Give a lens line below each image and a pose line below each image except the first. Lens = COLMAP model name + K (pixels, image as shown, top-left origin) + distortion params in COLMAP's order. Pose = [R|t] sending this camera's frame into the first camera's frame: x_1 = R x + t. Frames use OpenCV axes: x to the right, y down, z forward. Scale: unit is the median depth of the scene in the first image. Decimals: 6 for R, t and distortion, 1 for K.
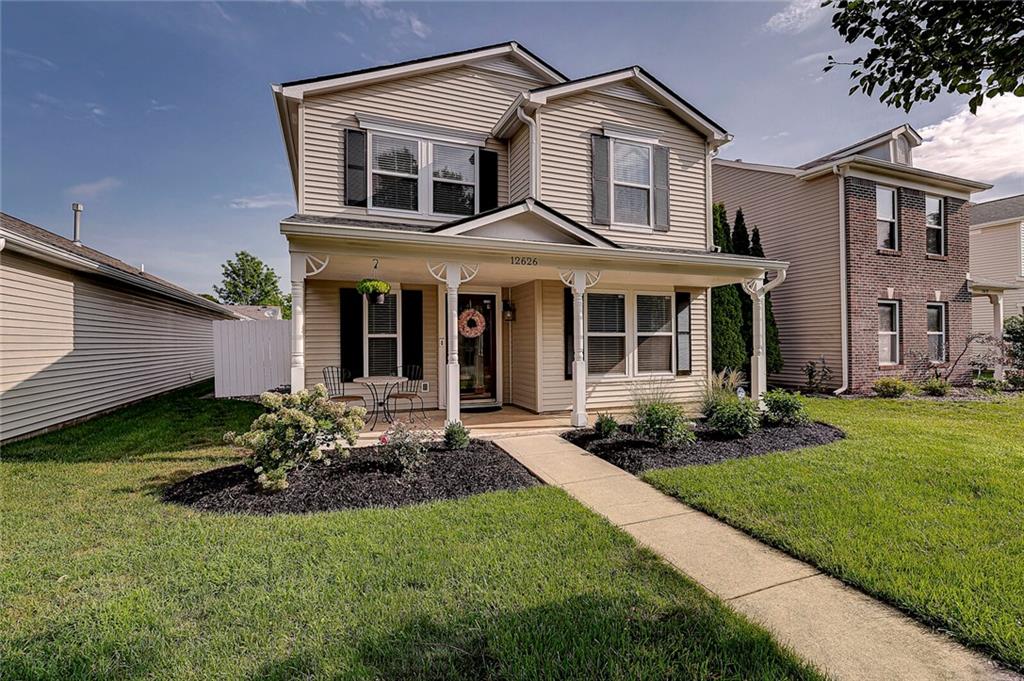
lens RADIAL K [[453.2, 0, 509.1], [0, 453.2, 339.9], [0, 0, 1]] dist [0.004355, 0.000019]
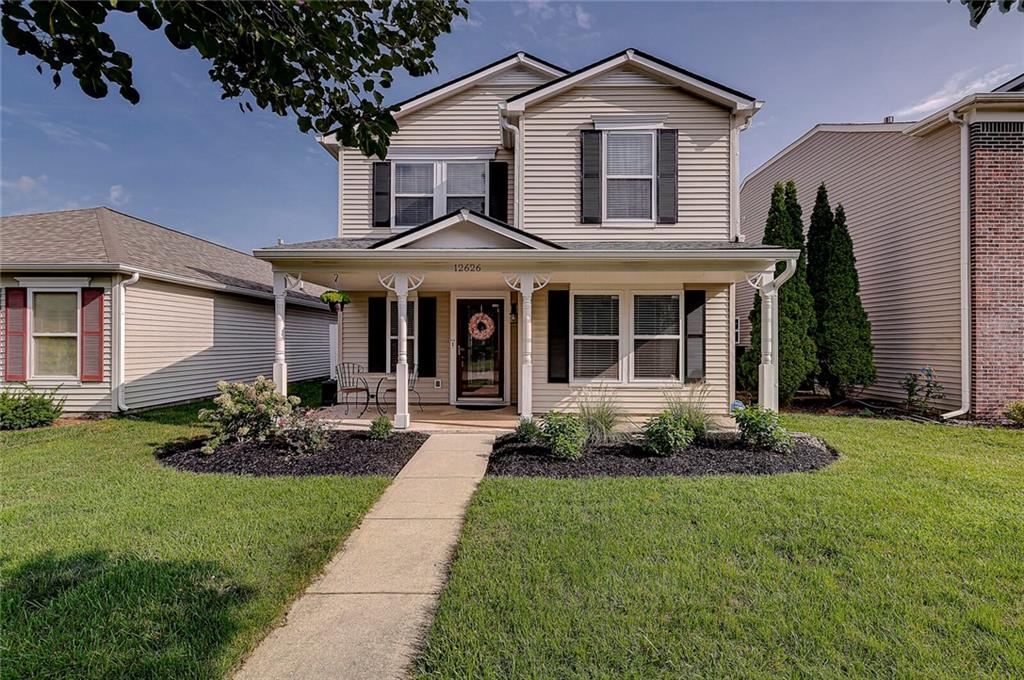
lens RADIAL K [[440.8, 0, 511.9], [0, 440.8, 342.0], [0, 0, 1]] dist [0.006743, -0.002969]
pose [[0.926275, 0.008765, -0.376747, 0.393495], [-0.006730, 0.999955, 0.006717, -0.007241], [0.376789, -0.003686, 0.926292, 0.066839]]
